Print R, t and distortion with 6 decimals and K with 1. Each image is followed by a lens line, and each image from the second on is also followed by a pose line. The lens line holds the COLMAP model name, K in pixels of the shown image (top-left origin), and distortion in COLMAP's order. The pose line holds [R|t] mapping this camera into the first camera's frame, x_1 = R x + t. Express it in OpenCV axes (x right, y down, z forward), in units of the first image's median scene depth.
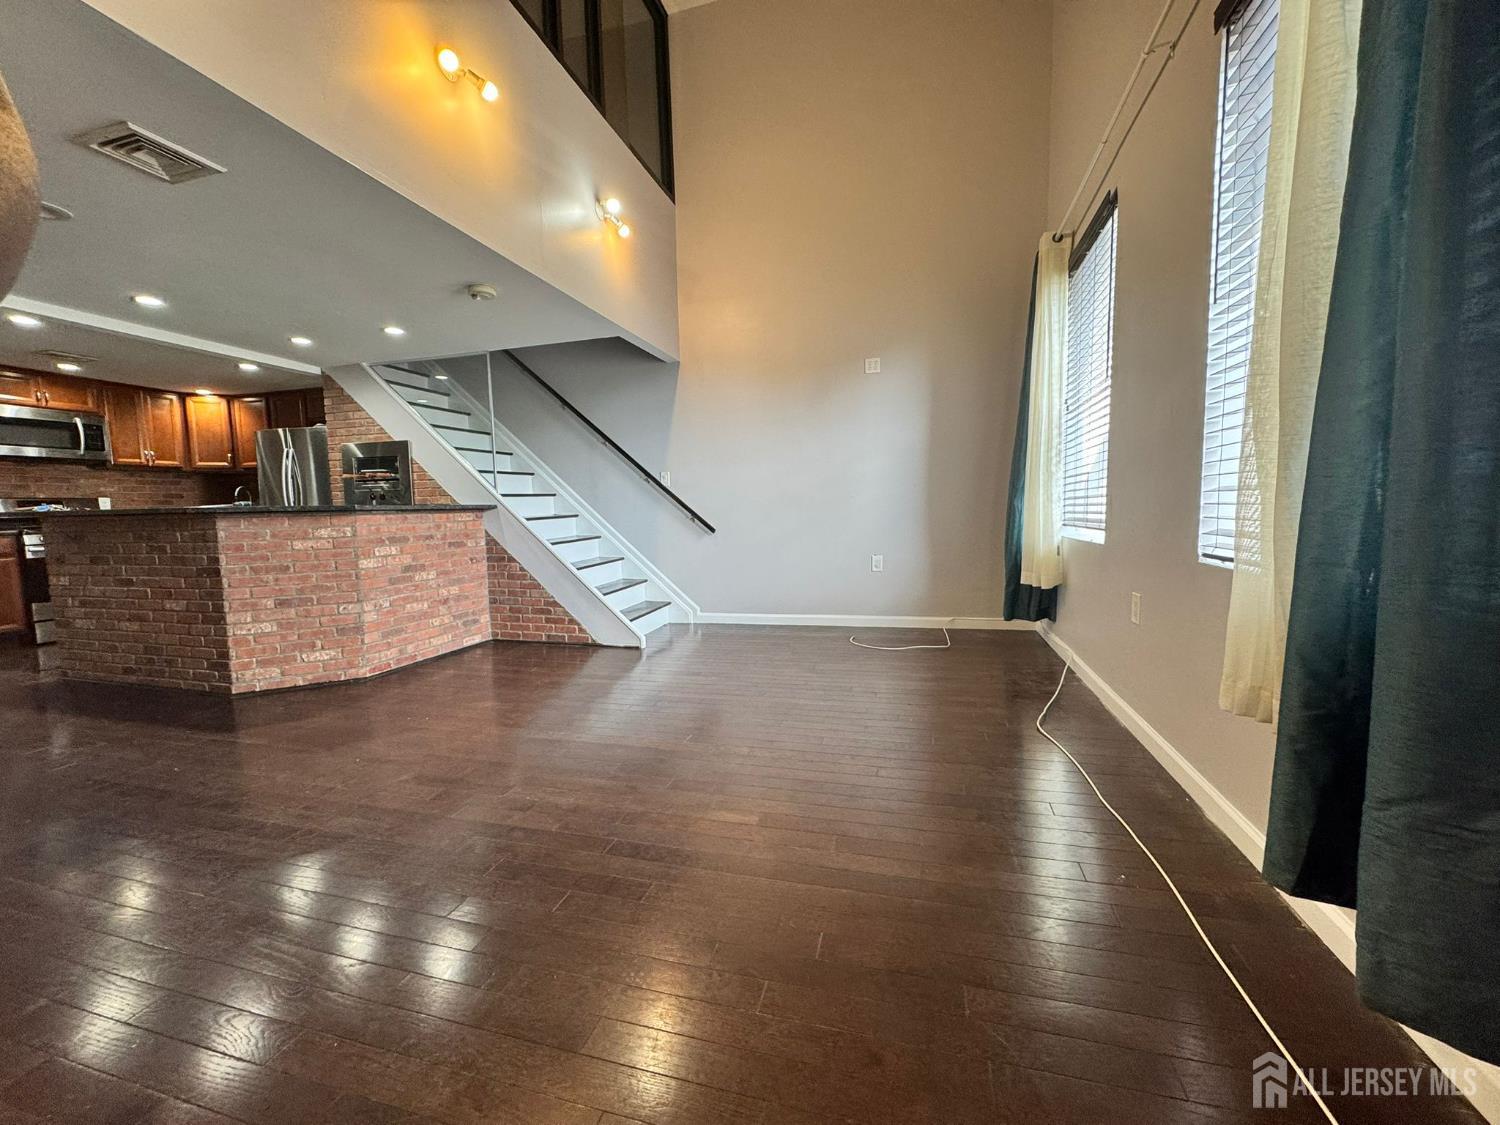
lens RADIAL K [[596.7, 0, 748.8], [0, 596.7, 558.6], [0, 0, 1]] dist [-0.000327, 0.000007]
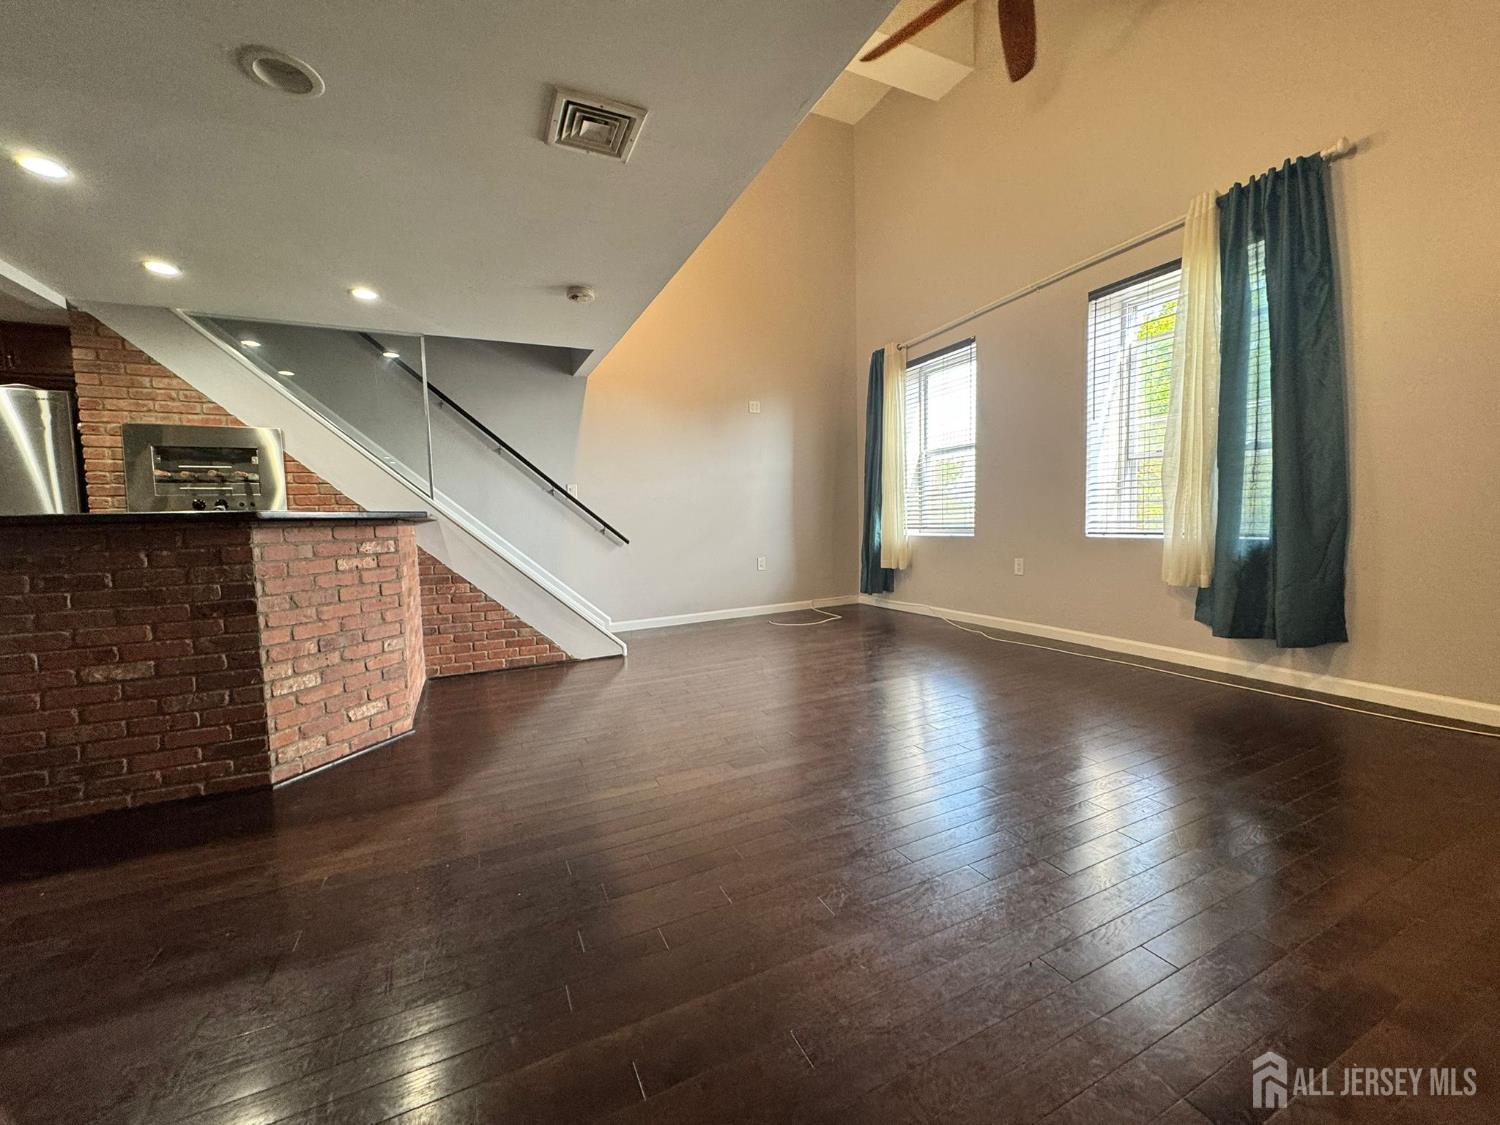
lens RADIAL K [[596.7, 0, 748.8], [0, 596.7, 558.6], [0, 0, 1]] dist [-0.000327, 0.000007]
pose [[0.747719, -0.045072, 0.662484, -0.657929], [0.070274, 0.997462, -0.011453, 0.010622], [-0.660286, 0.055119, 0.748989, 0.079703]]
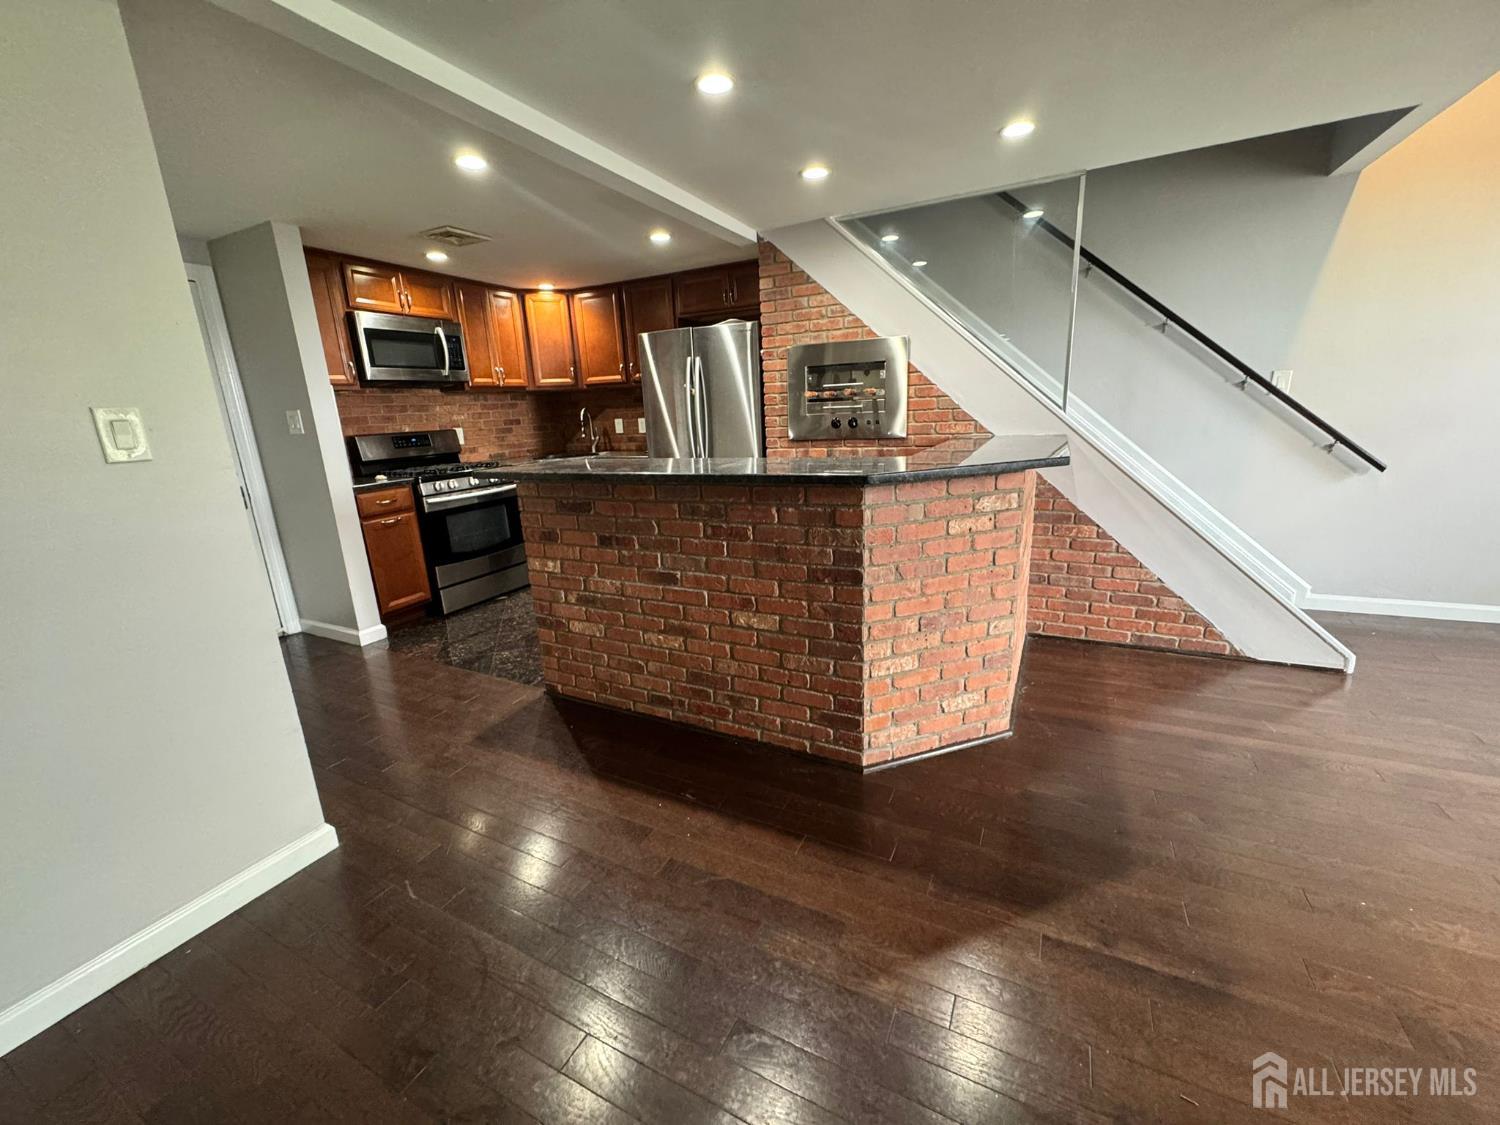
lens RADIAL K [[596.7, 0, 748.8], [0, 596.7, 558.6], [0, 0, 1]] dist [-0.000327, 0.000007]
pose [[0.981835, 0.022214, -0.188432, -0.637145], [0.009395, 0.986213, 0.165215, -0.068314], [0.189504, -0.163984, 0.968089, 0.297373]]
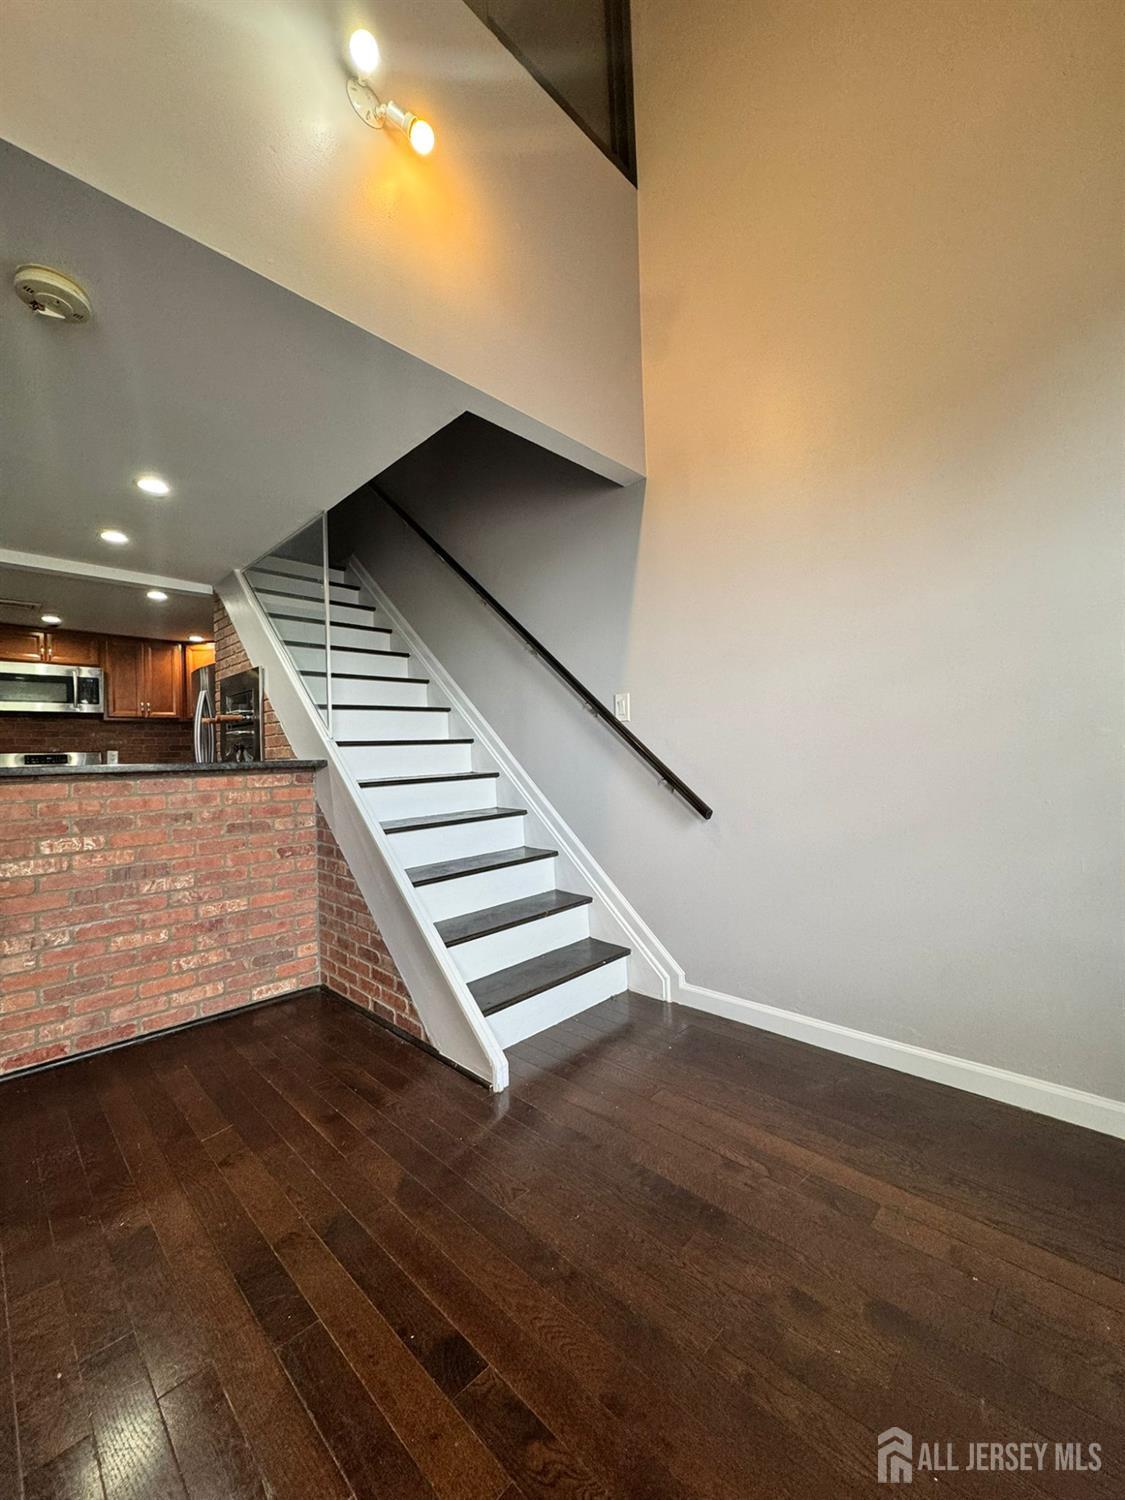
lens RADIAL K [[596.7, 0, 564.3], [0, 596.7, 749.1], [0, 0, 1]] dist [-0.000327, 0.000007]
pose [[0.878167, -0.009379, -0.478262, 0.071717], [-0.031710, 0.996467, -0.077767, -0.062462], [0.477301, 0.083459, 0.874767, 0.594399]]
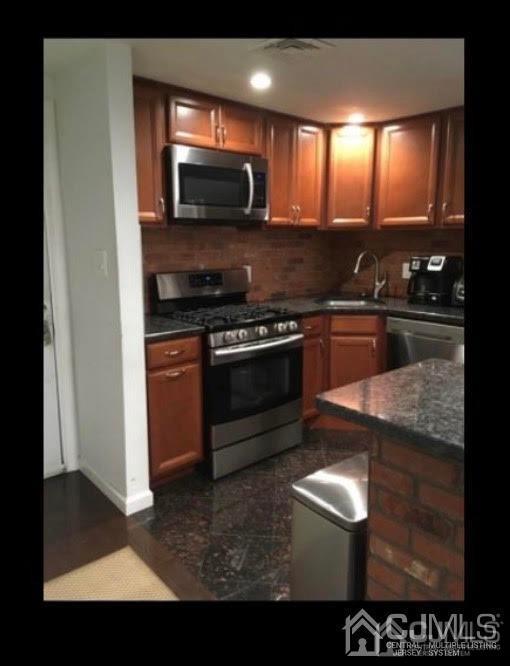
lens RADIAL K [[463.5, 0, 254.5], [0, 463.5, 325.4], [0, 0, 1]] dist [0.045375, -0.000532]
pose [[0.841260, 0.115385, -0.528174, -0.887452], [-0.060977, 0.990976, 0.119367, -0.119521], [0.537181, -0.068212, 0.840704, 0.568480]]
